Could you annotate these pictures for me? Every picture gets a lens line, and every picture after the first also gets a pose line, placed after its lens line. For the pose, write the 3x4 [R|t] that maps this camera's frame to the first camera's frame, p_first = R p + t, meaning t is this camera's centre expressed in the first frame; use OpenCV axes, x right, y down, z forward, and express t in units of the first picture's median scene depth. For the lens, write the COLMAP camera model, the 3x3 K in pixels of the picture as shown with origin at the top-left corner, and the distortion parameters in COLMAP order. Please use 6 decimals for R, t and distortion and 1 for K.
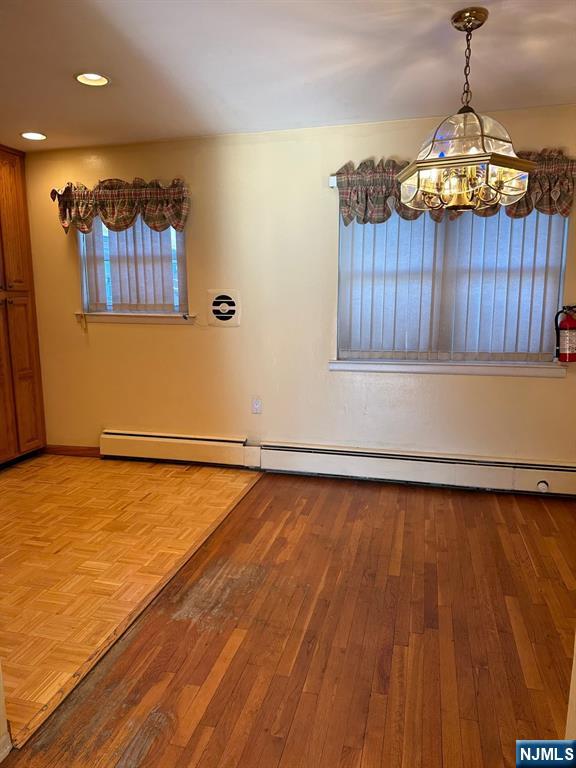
lens RADIAL K [[536.0, 0, 283.7], [0, 536.0, 382.0], [0, 0, 1]] dist [0.019715, -0.024289]
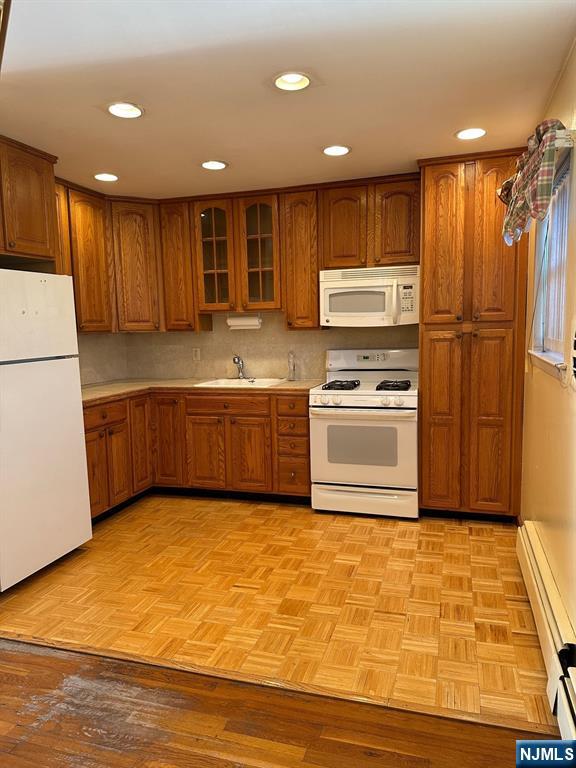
lens RADIAL K [[536.0, 0, 292.2], [0, 536.0, 390.7], [0, 0, 1]] dist [0.019715, -0.024289]
pose [[-0.043254, 0.123752, -0.991370, 0.441309], [-0.136811, 0.982217, 0.128578, -0.157254], [0.989652, 0.141191, -0.025554, 0.897154]]
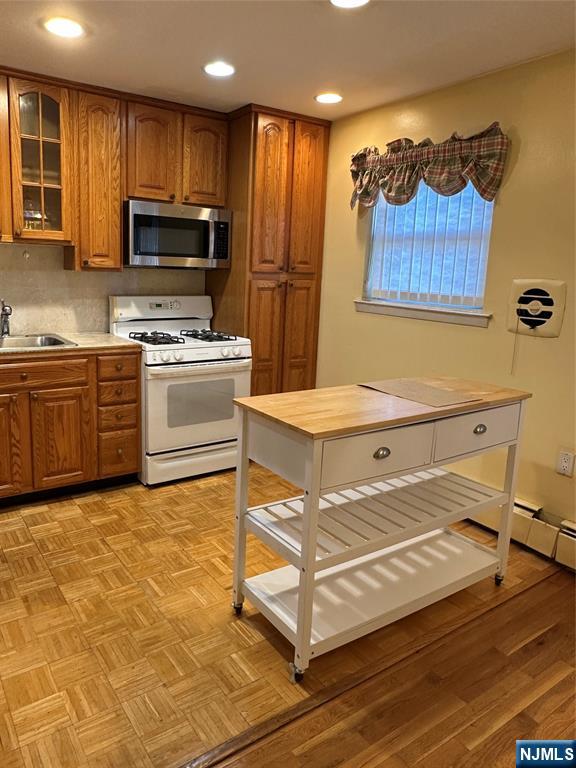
lens RADIAL K [[536.0, 0, 277.5], [0, 536.0, 363.7], [0, 0, 1]] dist [0.019715, -0.024289]
pose [[0.754901, 0.142948, -0.640070, 0.104509], [-0.141733, 0.988453, 0.053593, -0.071525], [0.640341, 0.050261, 0.766445, 0.332900]]
